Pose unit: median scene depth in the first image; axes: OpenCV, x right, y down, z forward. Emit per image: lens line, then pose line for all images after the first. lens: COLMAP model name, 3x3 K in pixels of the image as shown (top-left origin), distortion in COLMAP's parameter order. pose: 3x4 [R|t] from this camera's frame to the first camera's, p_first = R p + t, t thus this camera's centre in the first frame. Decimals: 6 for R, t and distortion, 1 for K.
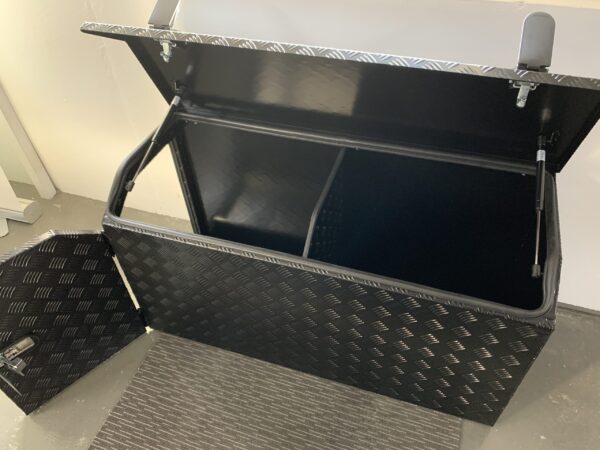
lens RADIAL K [[460.6, 0, 300.3], [0, 460.6, 218.9], [0, 0, 1]] dist [0.002432, 0.009869]
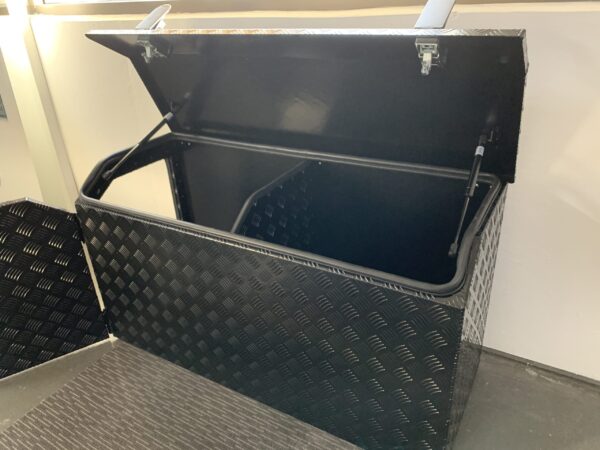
lens RADIAL K [[460.6, 0, 299.1], [0, 460.6, 223.3], [0, 0, 1]] dist [0.002432, 0.009869]
pose [[0.977893, 0.081593, -0.192532, 0.278360], [-0.132761, 0.953613, -0.270178, 0.253490], [0.161556, 0.289766, 0.943364, 0.054779]]
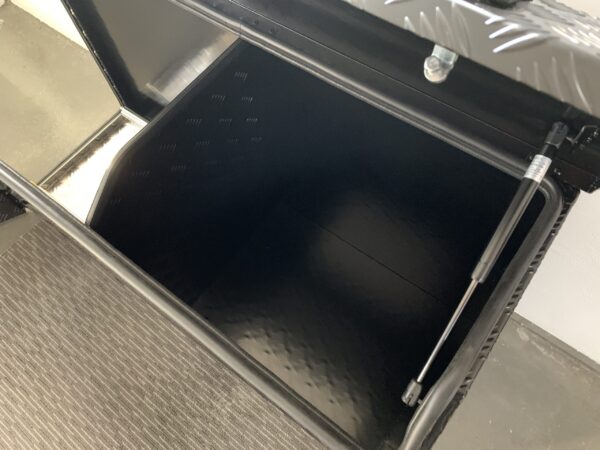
lens RADIAL K [[460.6, 0, 296.9], [0, 460.6, 214.1], [0, 0, 1]] dist [0.002432, 0.009869]
pose [[0.948661, 0.274023, -0.157966, 0.300661], [-0.206239, 0.914559, 0.347919, -0.164709], [0.239807, -0.297478, 0.924121, 0.396226]]
